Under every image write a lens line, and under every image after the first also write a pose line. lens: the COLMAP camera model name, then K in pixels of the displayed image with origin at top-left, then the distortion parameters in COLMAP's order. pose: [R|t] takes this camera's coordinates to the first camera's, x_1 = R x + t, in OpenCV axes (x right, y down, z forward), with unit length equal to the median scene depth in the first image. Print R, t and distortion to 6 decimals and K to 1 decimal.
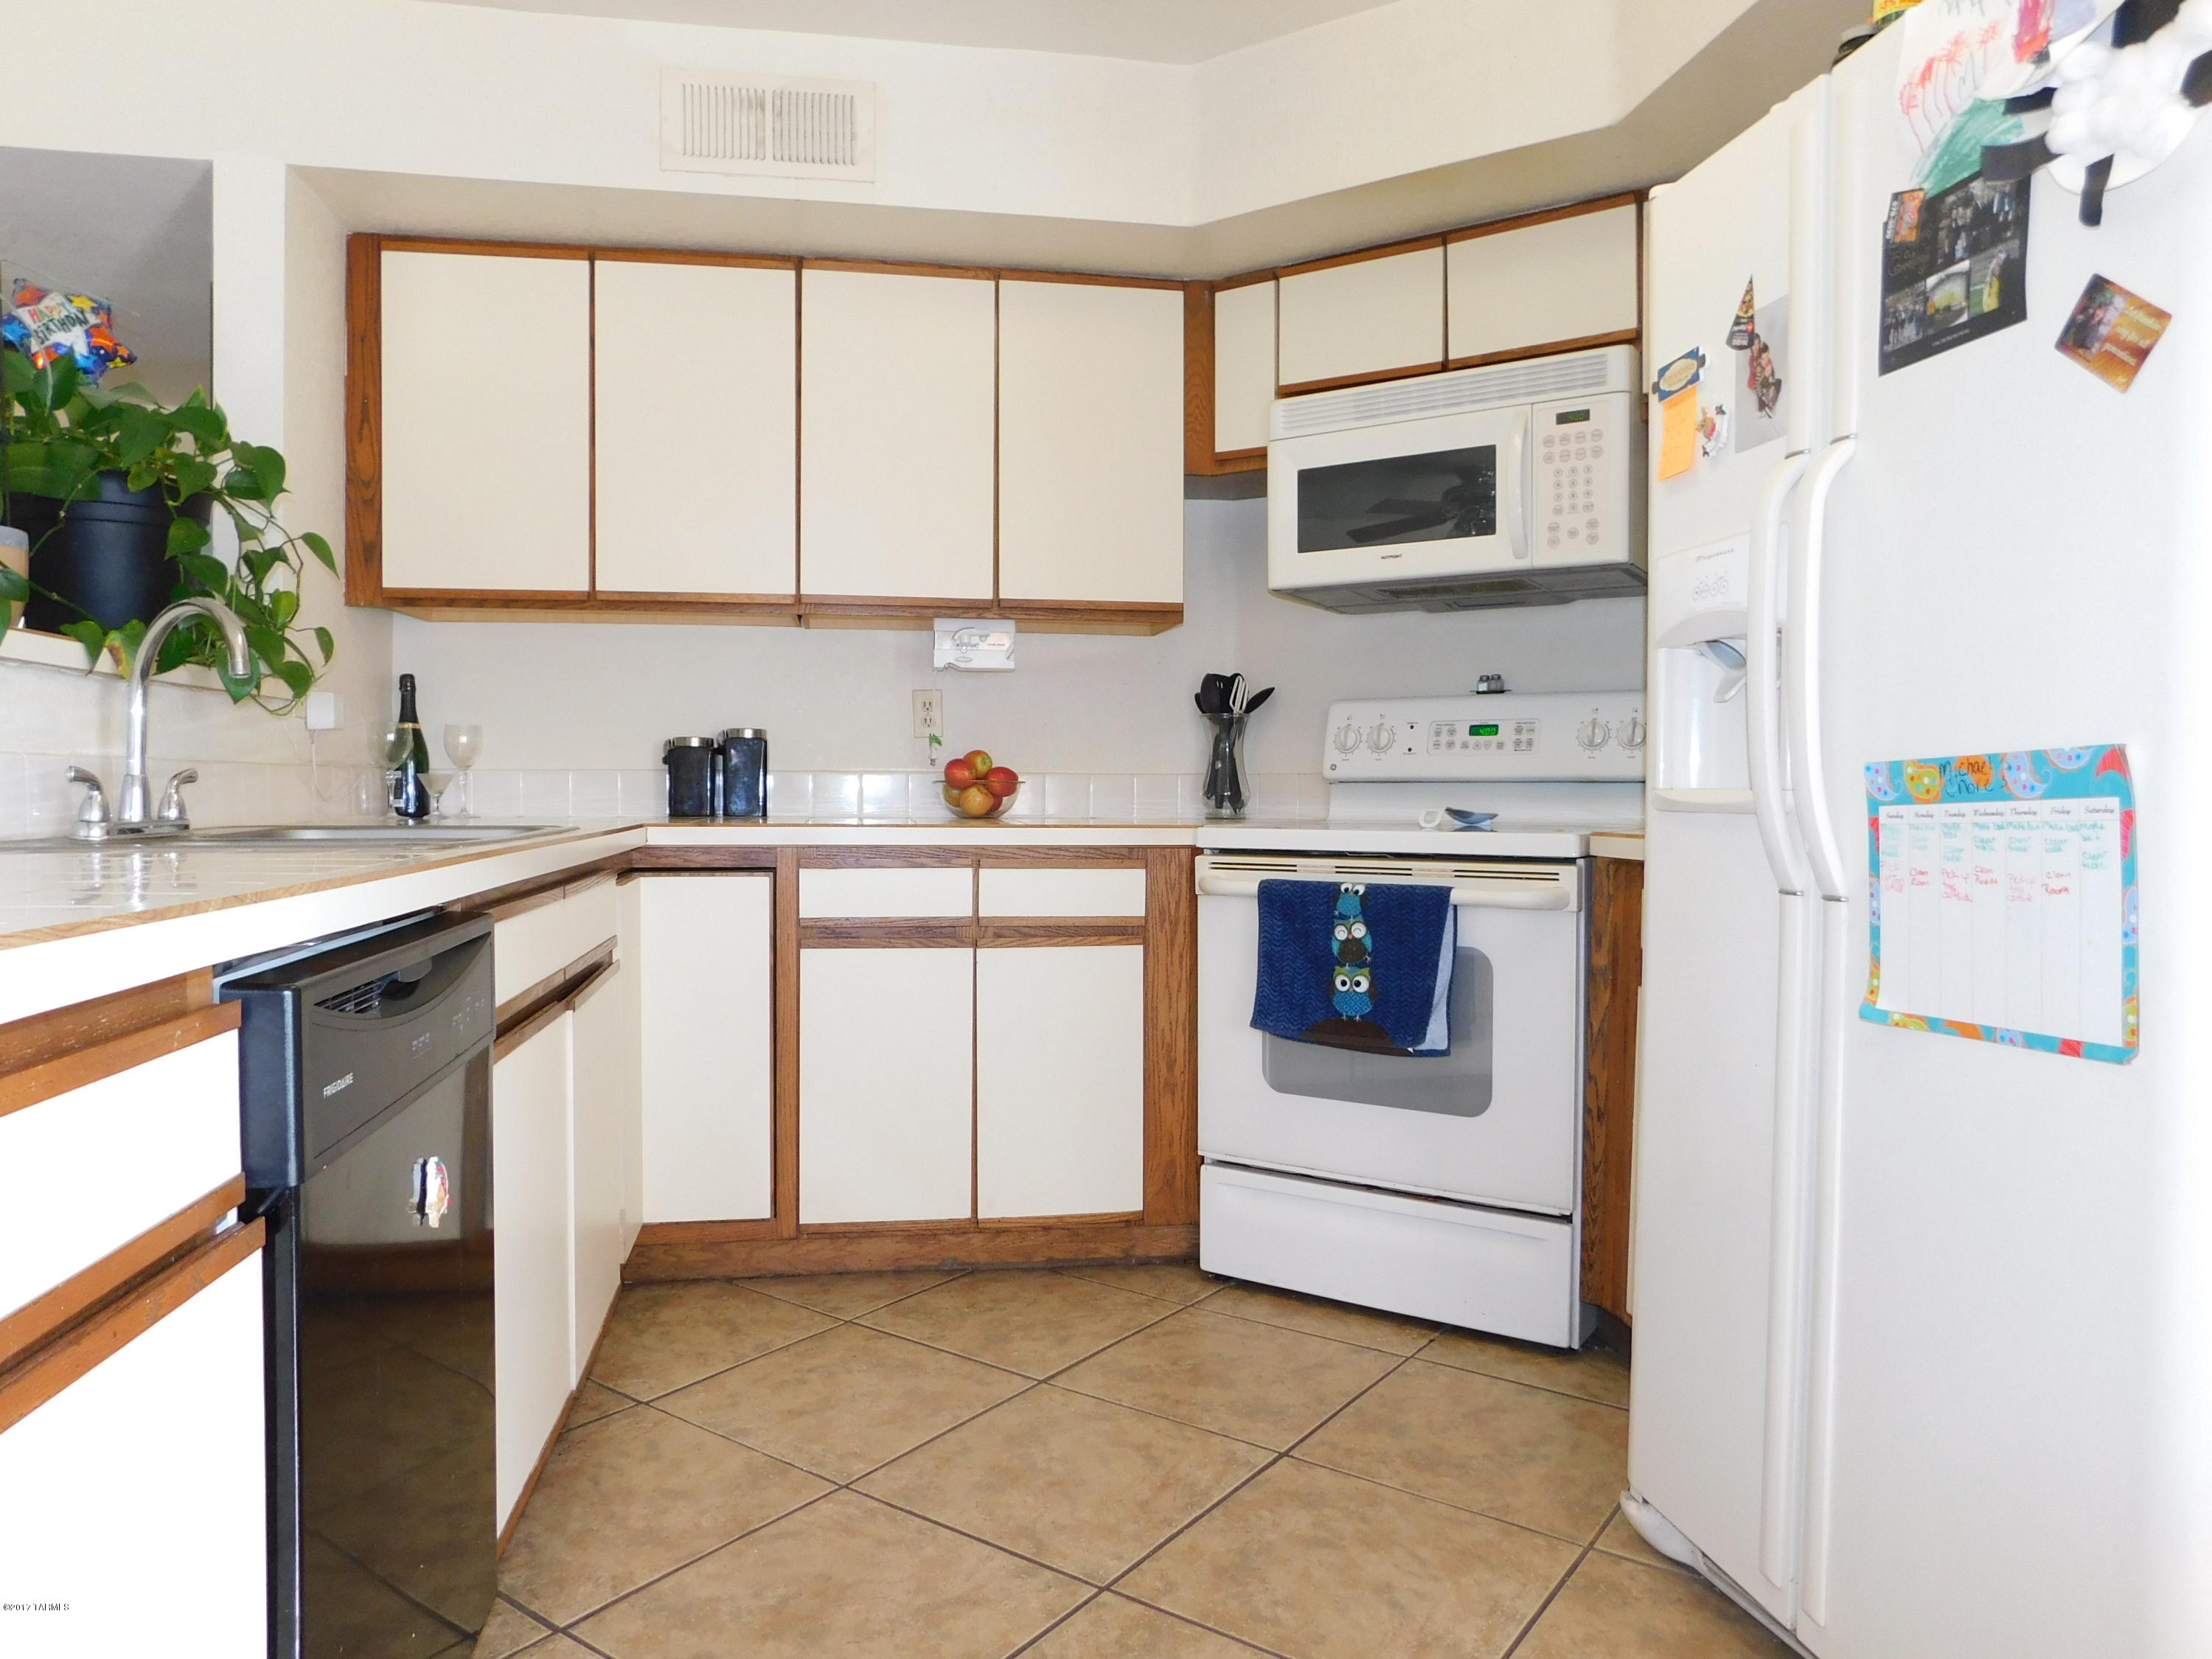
lens RADIAL K [[1450.9, 0, 1103.4], [0, 1450.9, 832.9], [0, 0, 1]] dist [-0.072103, 0.056553]
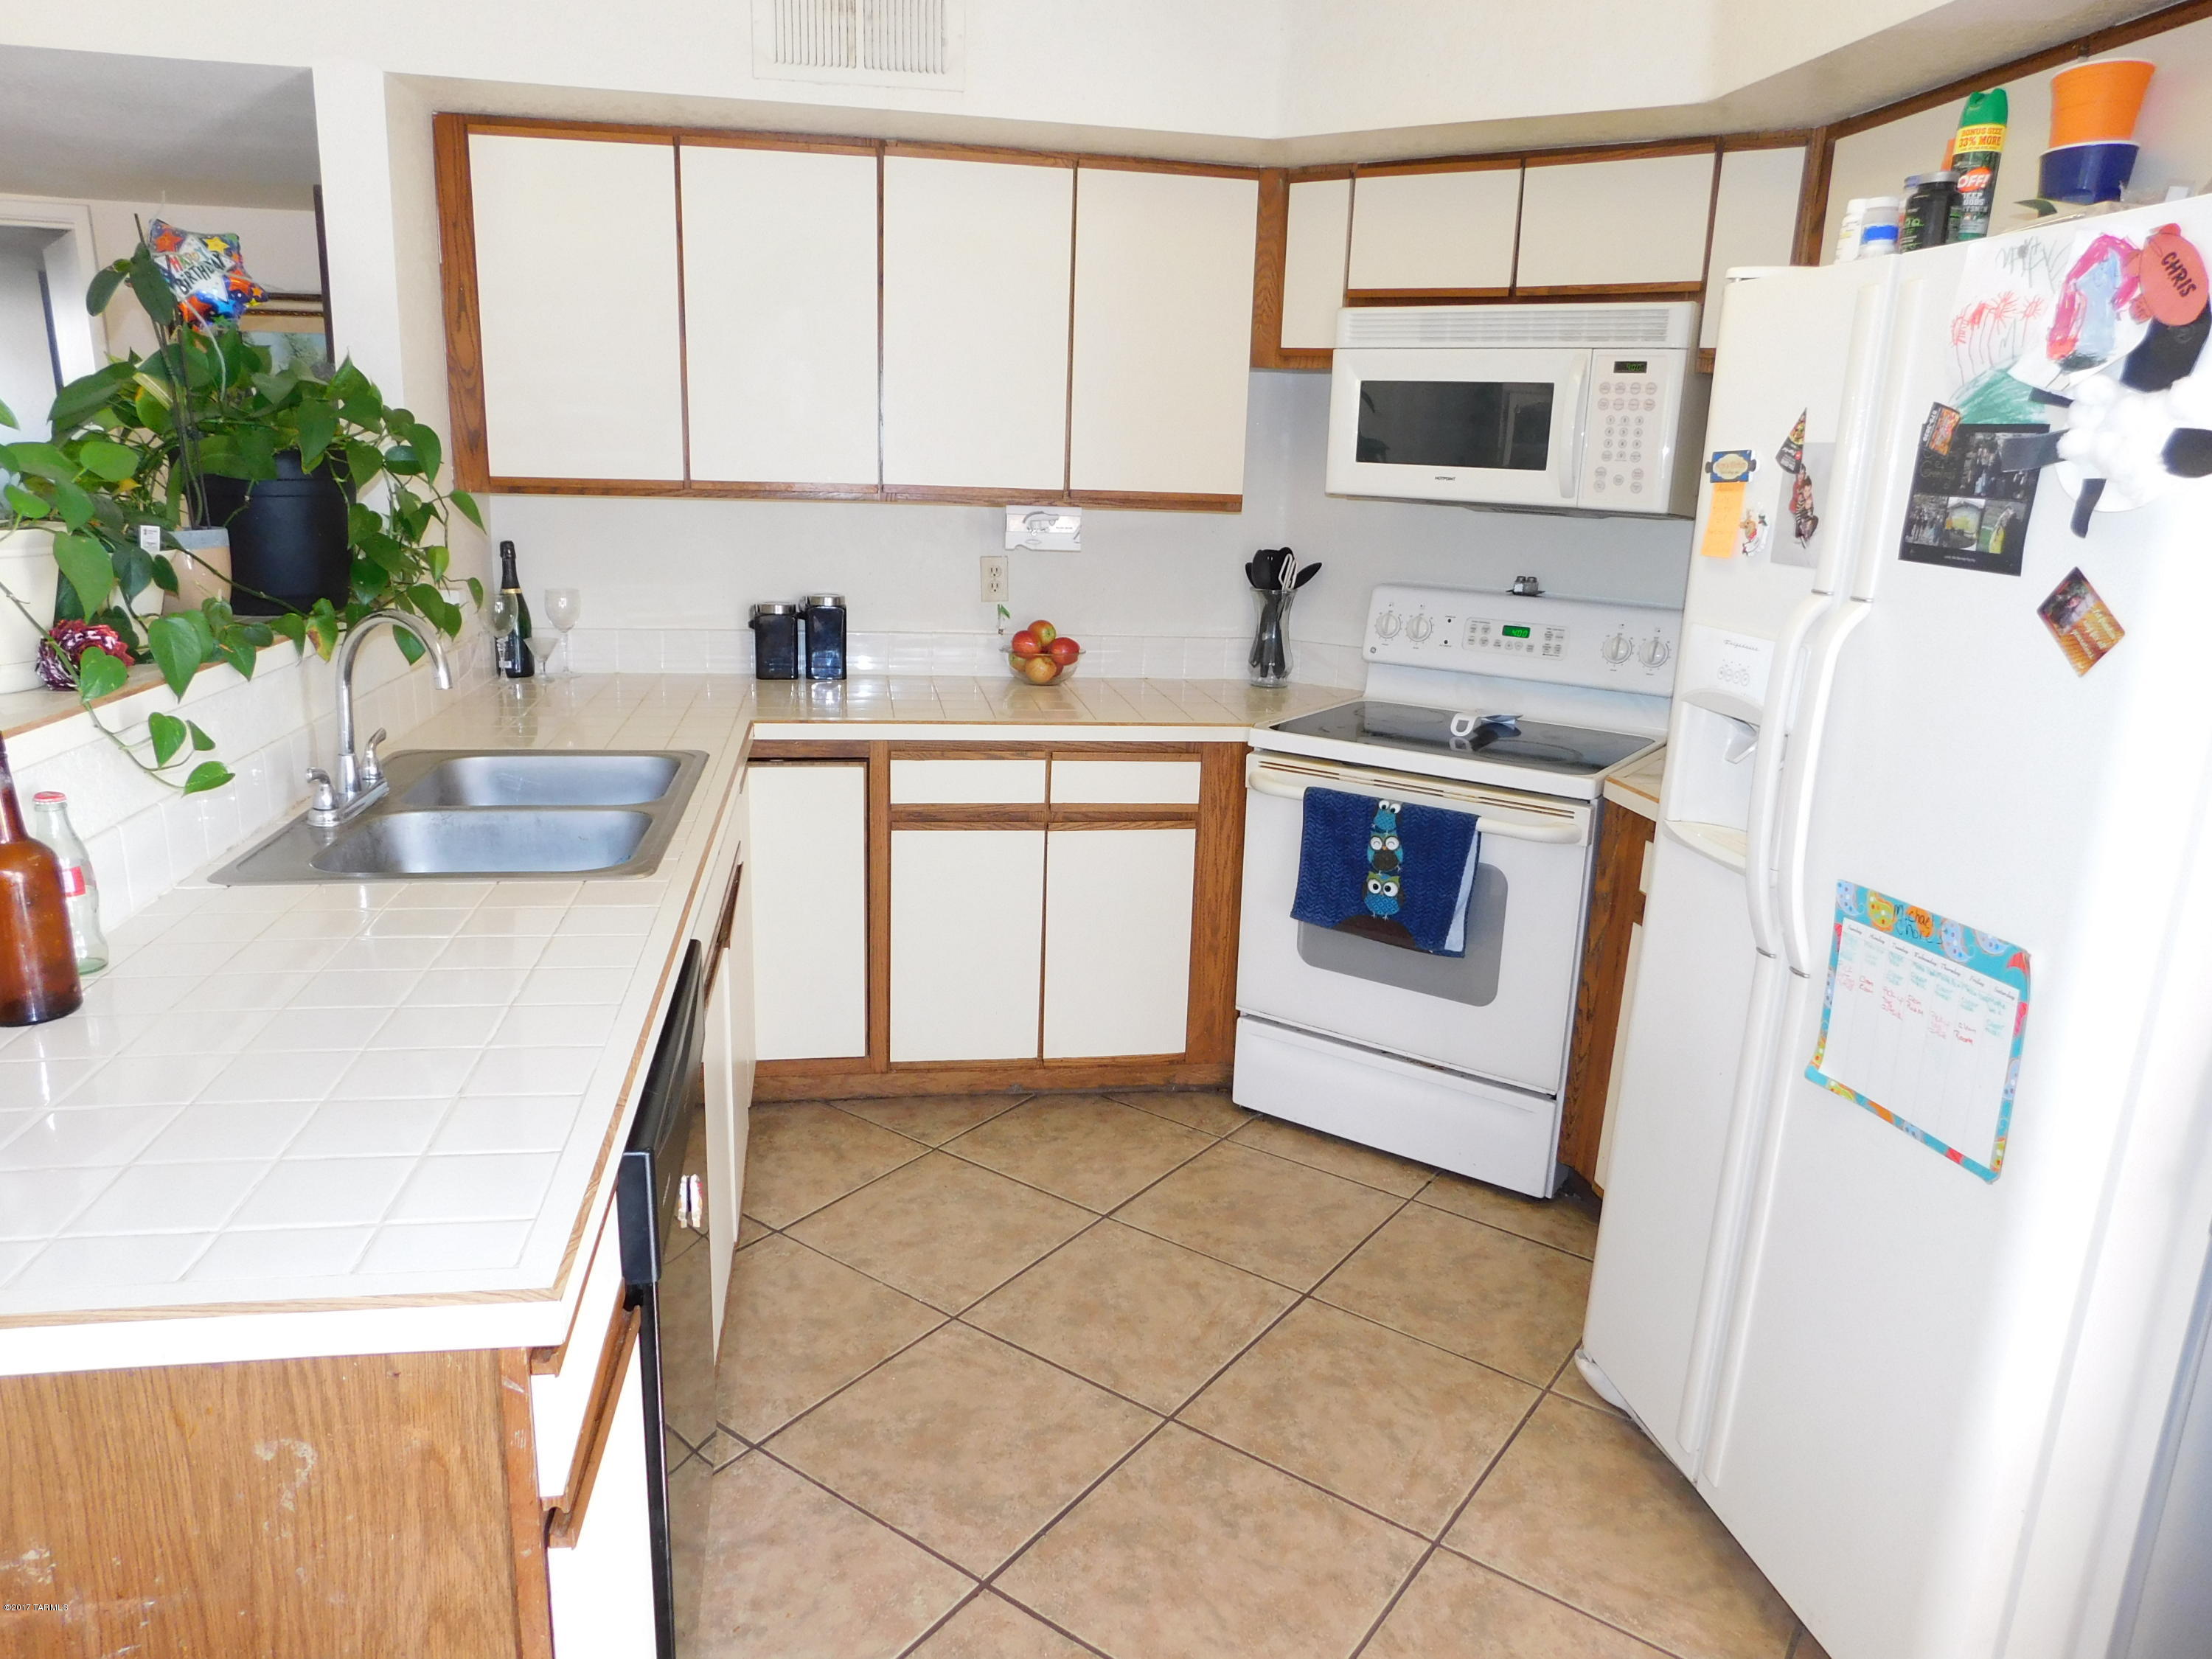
lens RADIAL K [[1450.9, 0, 1104.0], [0, 1450.9, 828.5], [0, 0, 1]] dist [-0.072103, 0.056553]
pose [[0.999530, 0.030011, 0.006245, -0.054496], [-0.030650, 0.974914, 0.220460, -0.180607], [0.000527, -0.220548, 0.975376, -0.096443]]
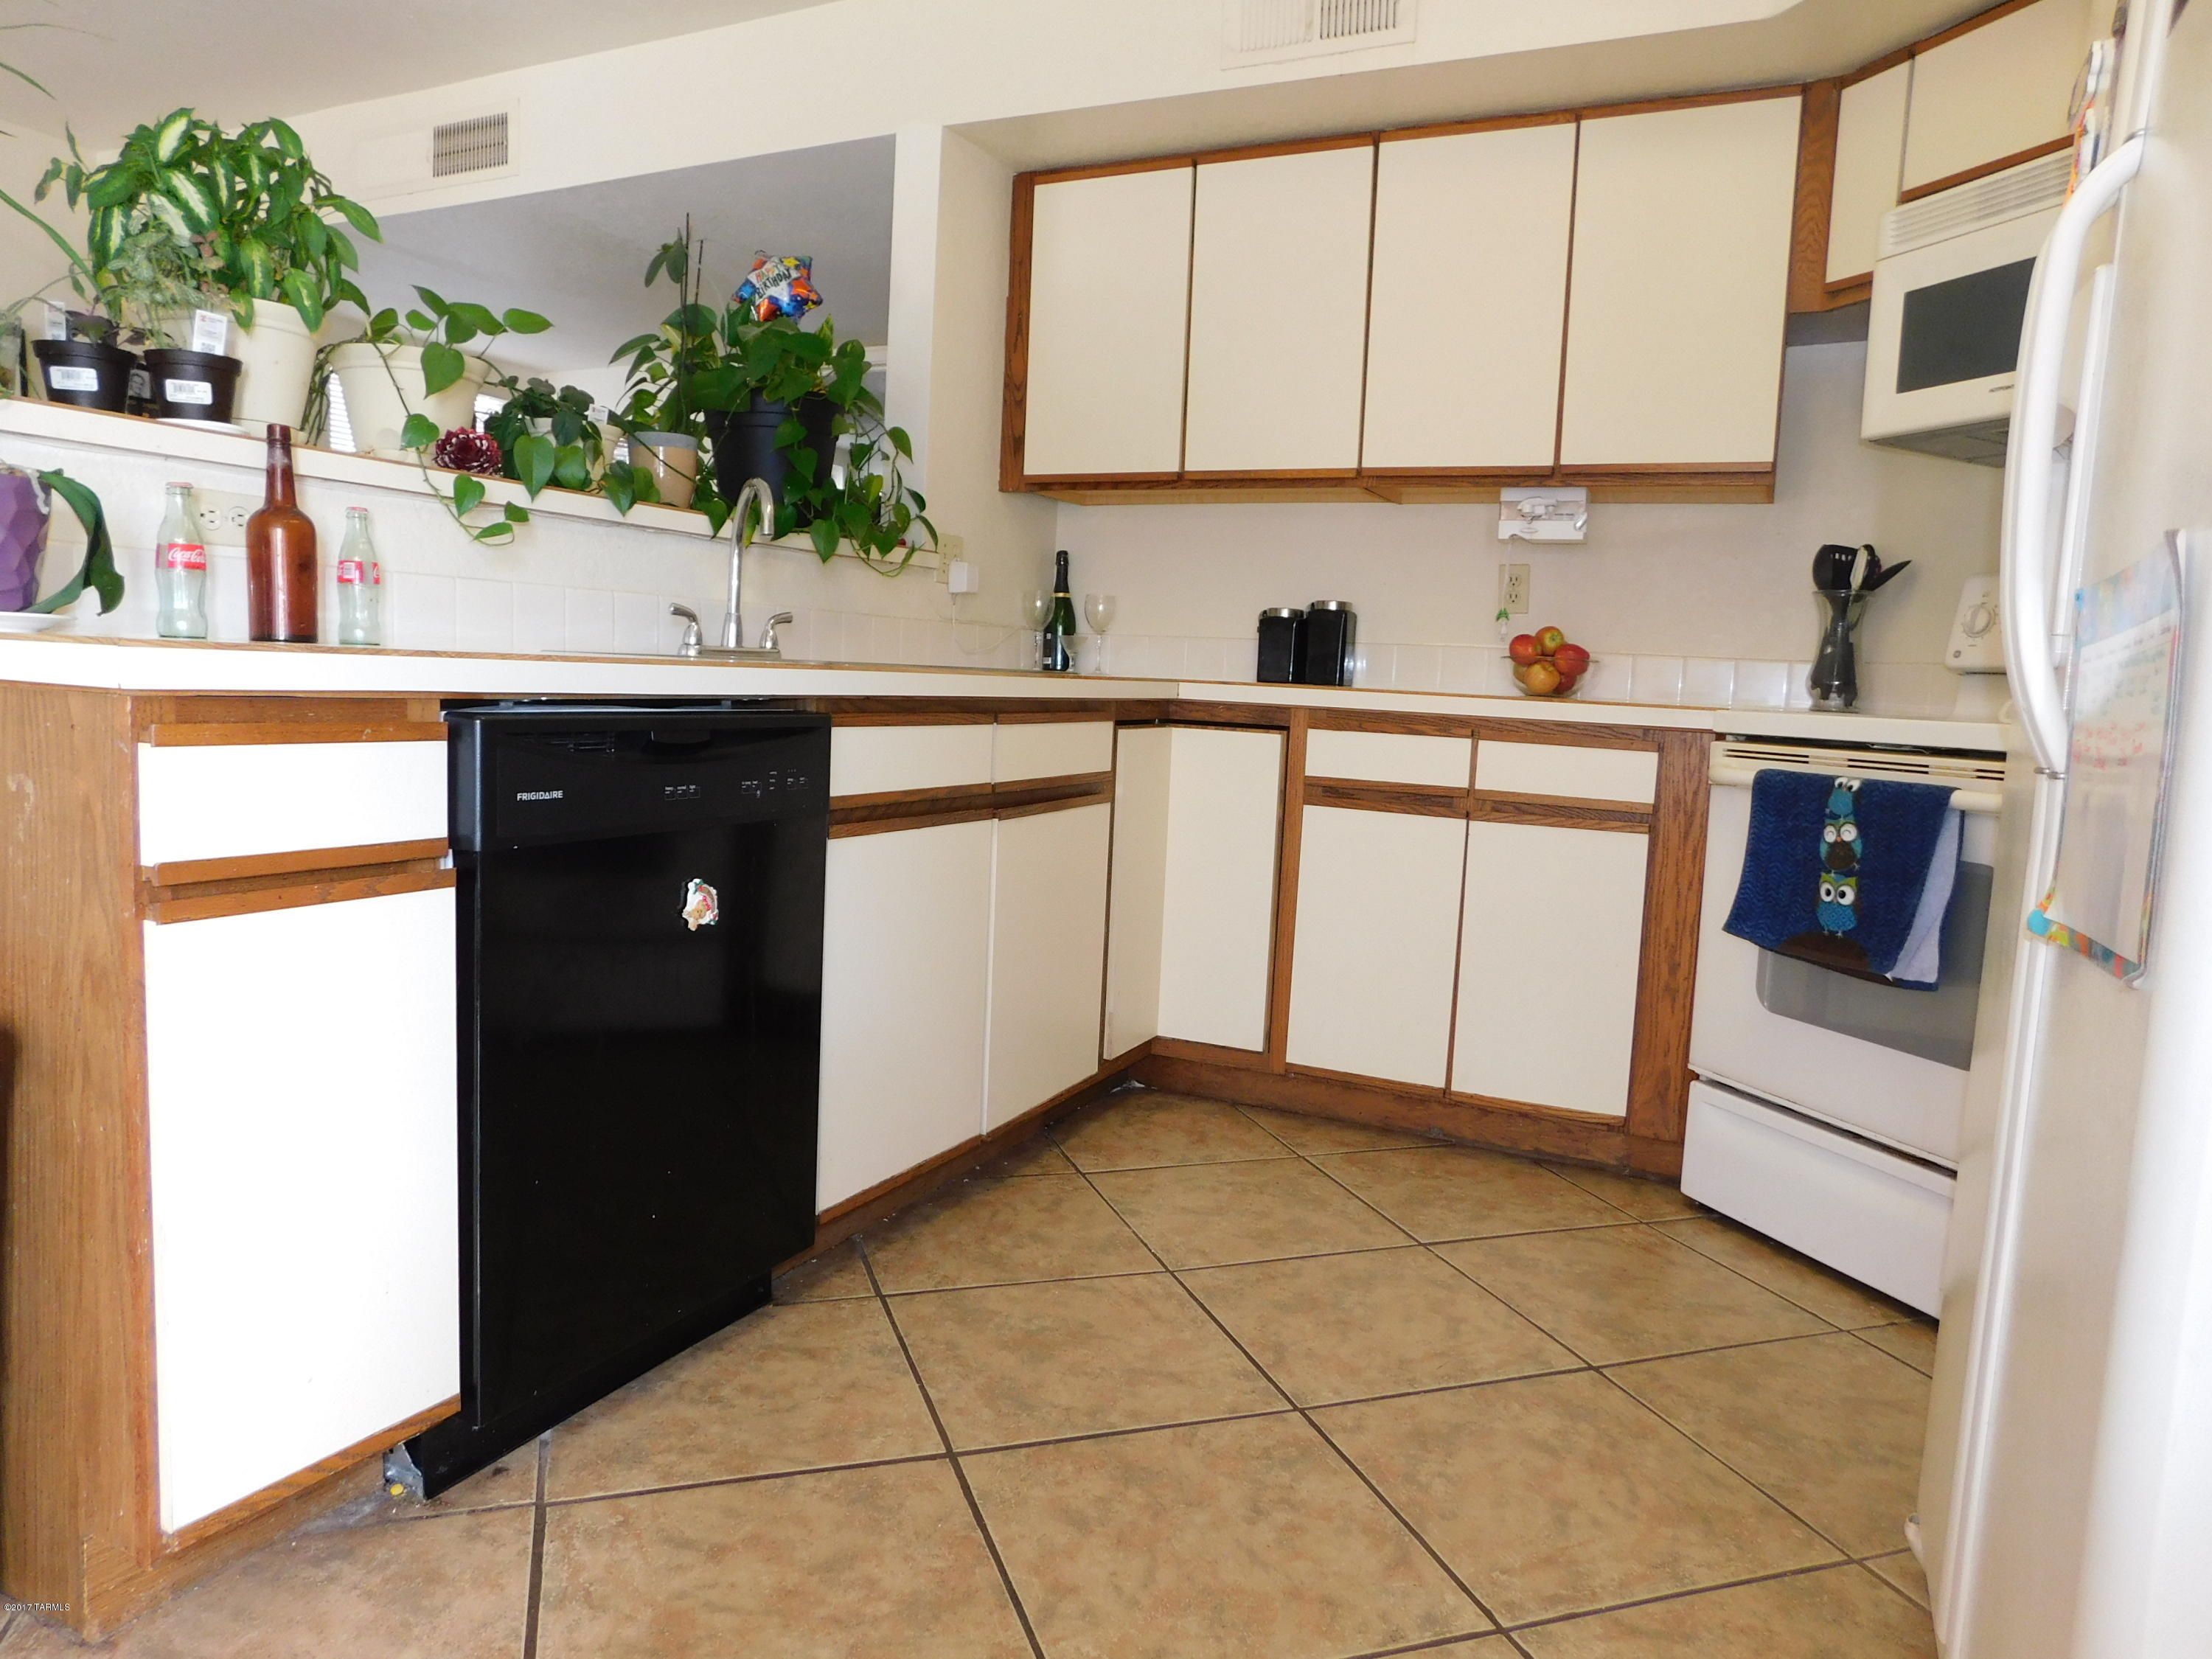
lens RADIAL K [[1450.9, 0, 1112.1], [0, 1450.9, 835.7], [0, 0, 1]] dist [-0.072103, 0.056553]
pose [[0.816988, 0.096442, -0.568533, 0.291623], [-0.059624, 0.994759, 0.083063, 0.024042], [0.573564, -0.033963, 0.818456, 0.055420]]
